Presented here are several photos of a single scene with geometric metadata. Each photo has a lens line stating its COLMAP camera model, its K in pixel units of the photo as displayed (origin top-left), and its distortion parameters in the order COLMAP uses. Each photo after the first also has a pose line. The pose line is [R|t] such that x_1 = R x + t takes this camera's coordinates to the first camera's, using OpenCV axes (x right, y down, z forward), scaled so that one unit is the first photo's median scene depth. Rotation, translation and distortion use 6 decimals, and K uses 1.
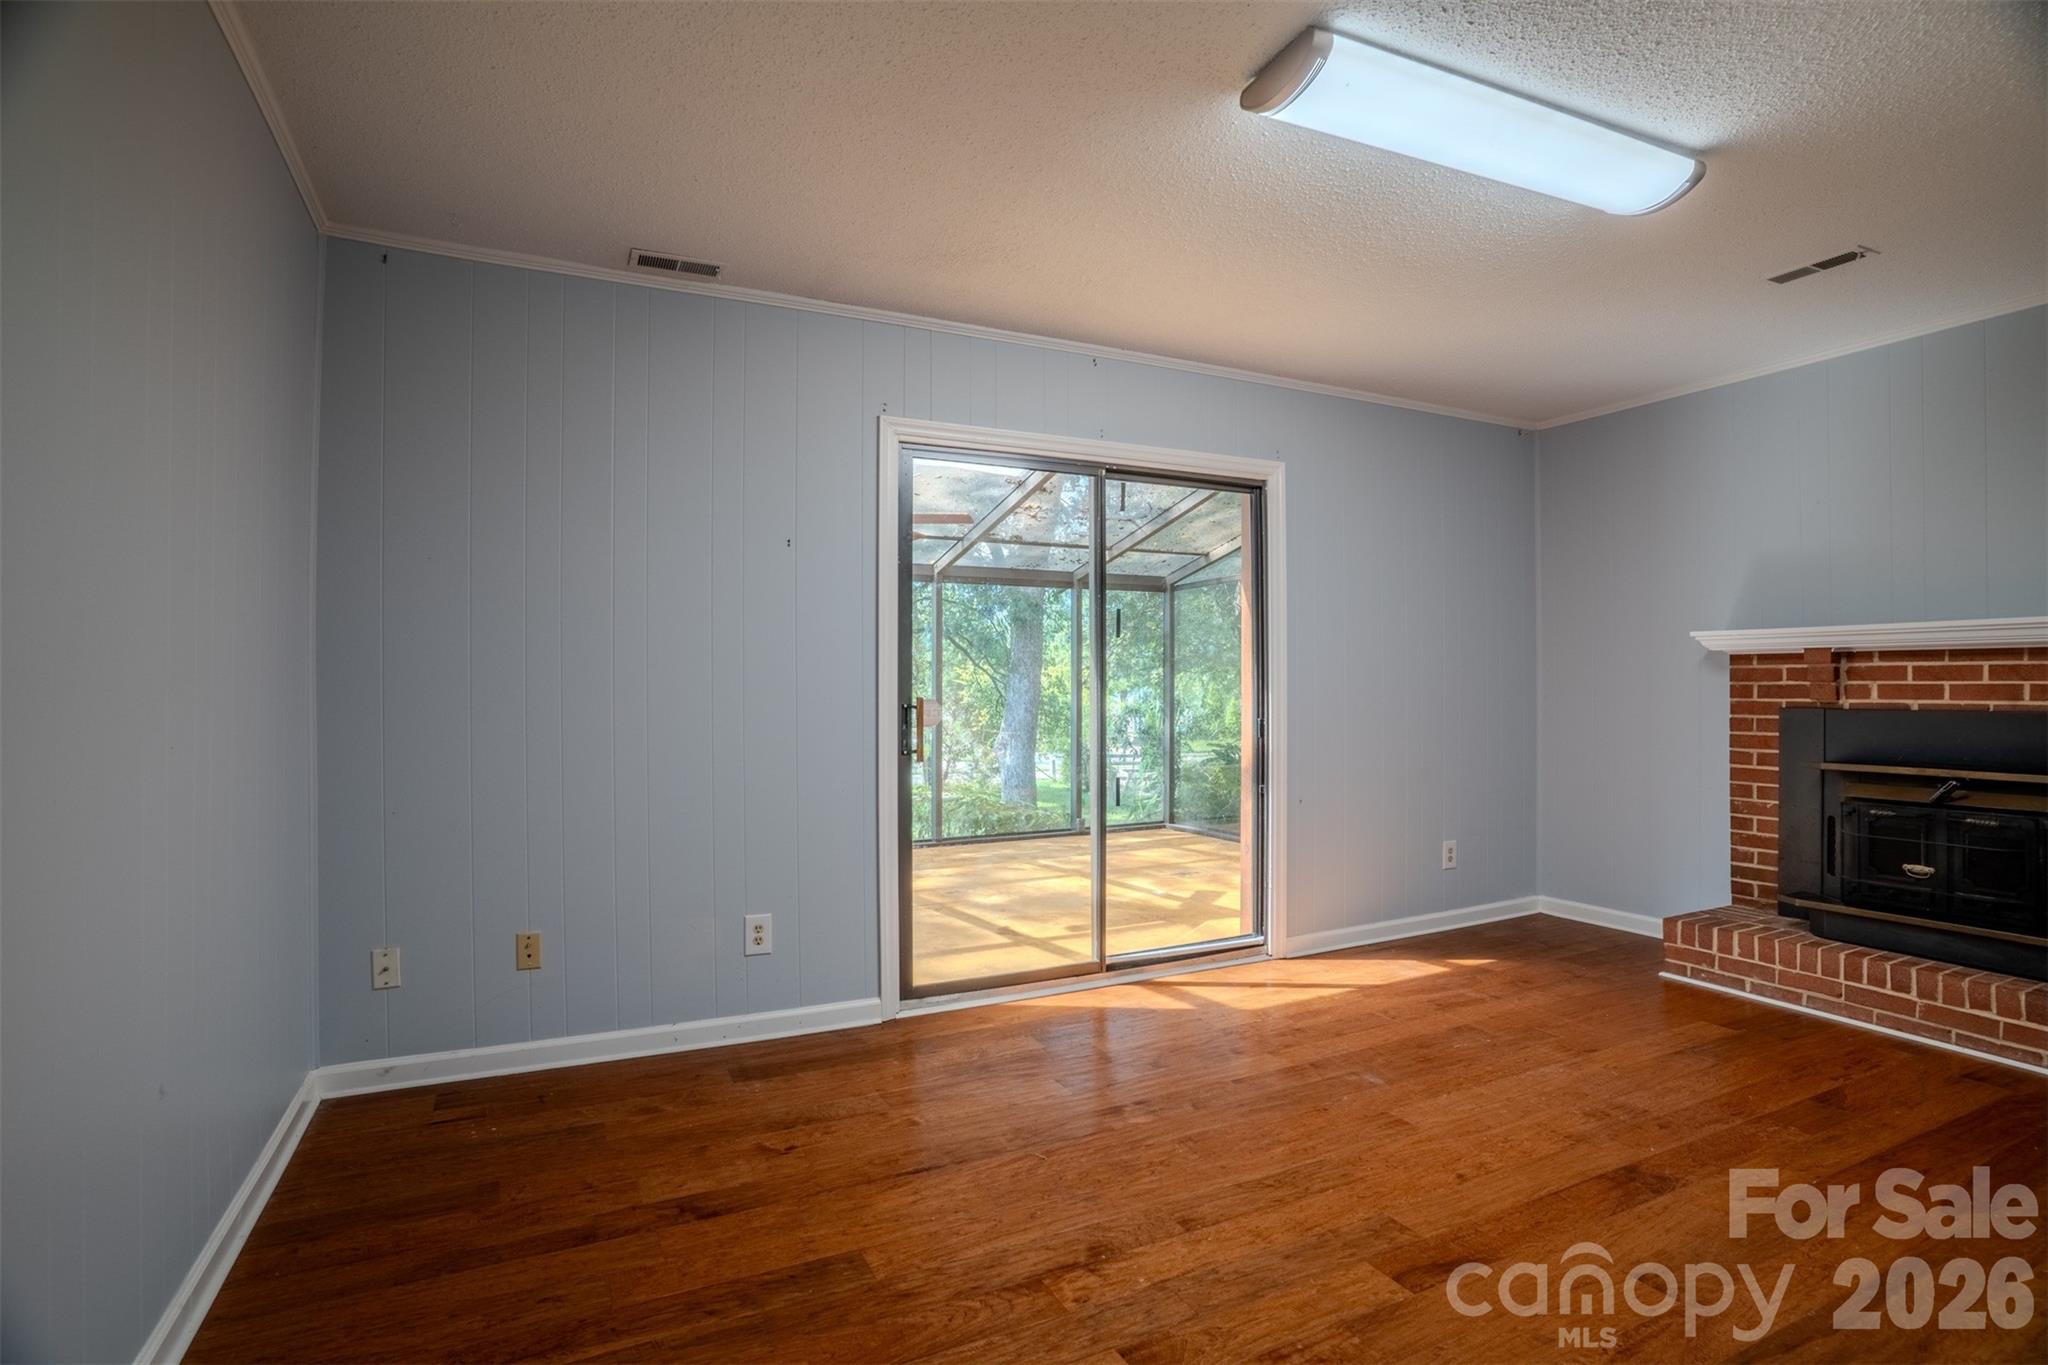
lens RADIAL K [[1007.2, 0, 1024.0], [0, 1007.2, 682.5], [0, 0, 1]] dist [-0.072516, 0.032605]
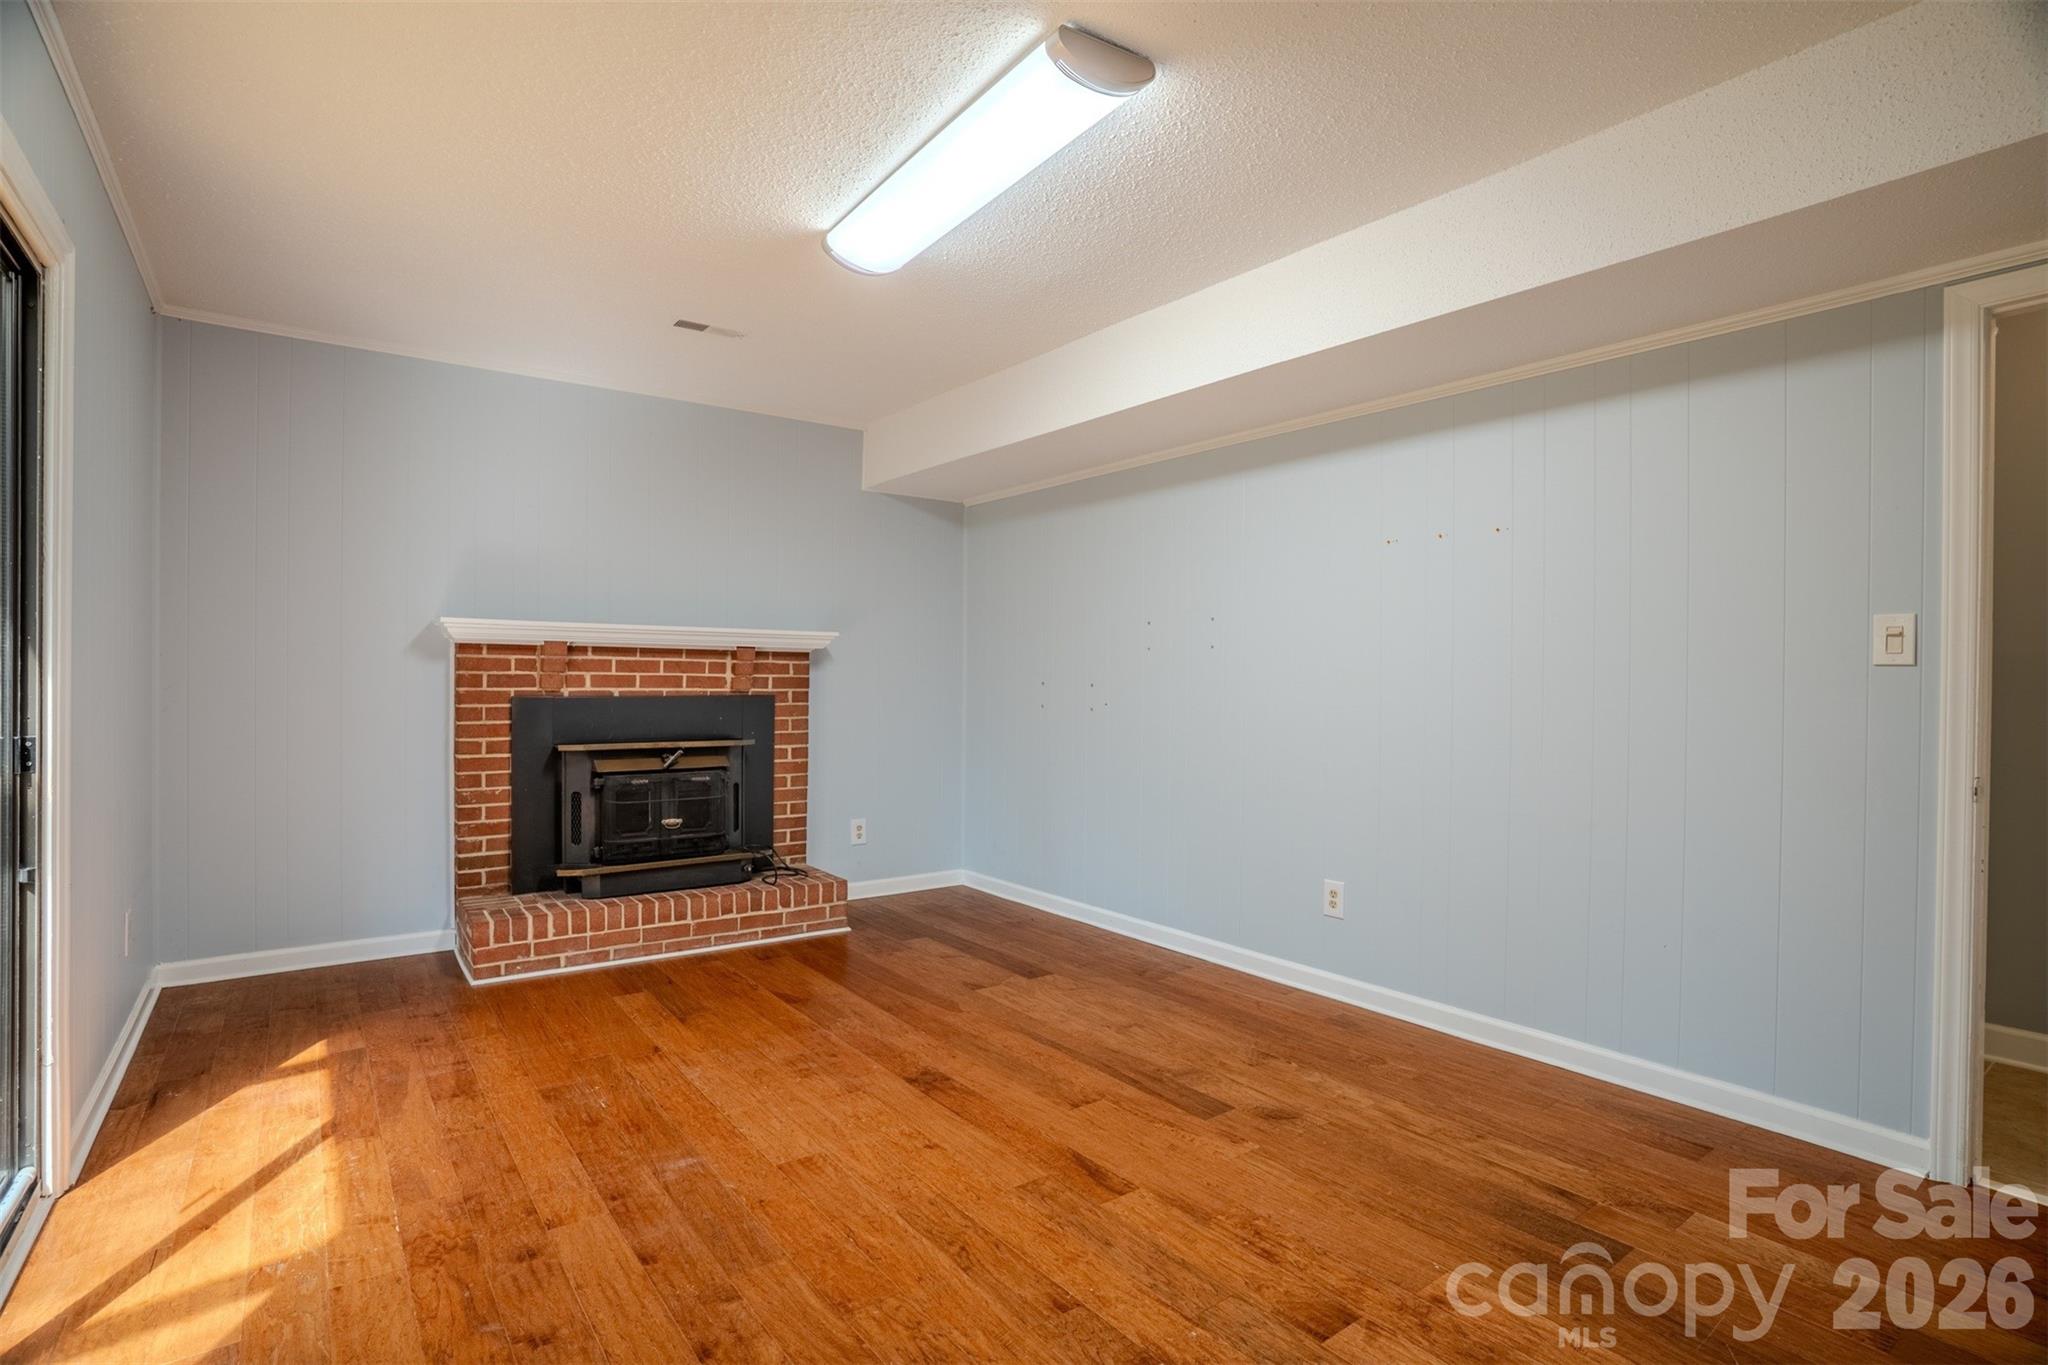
lens RADIAL K [[1007.2, 0, 1024.0], [0, 1007.2, 682.5], [0, 0, 1]] dist [-0.072516, 0.032605]
pose [[-0.186629, -0.003592, 0.982424, -0.395960], [-0.011332, 0.999935, 0.001503, 0.003387], [-0.982365, -0.010853, -0.186658, 0.713292]]
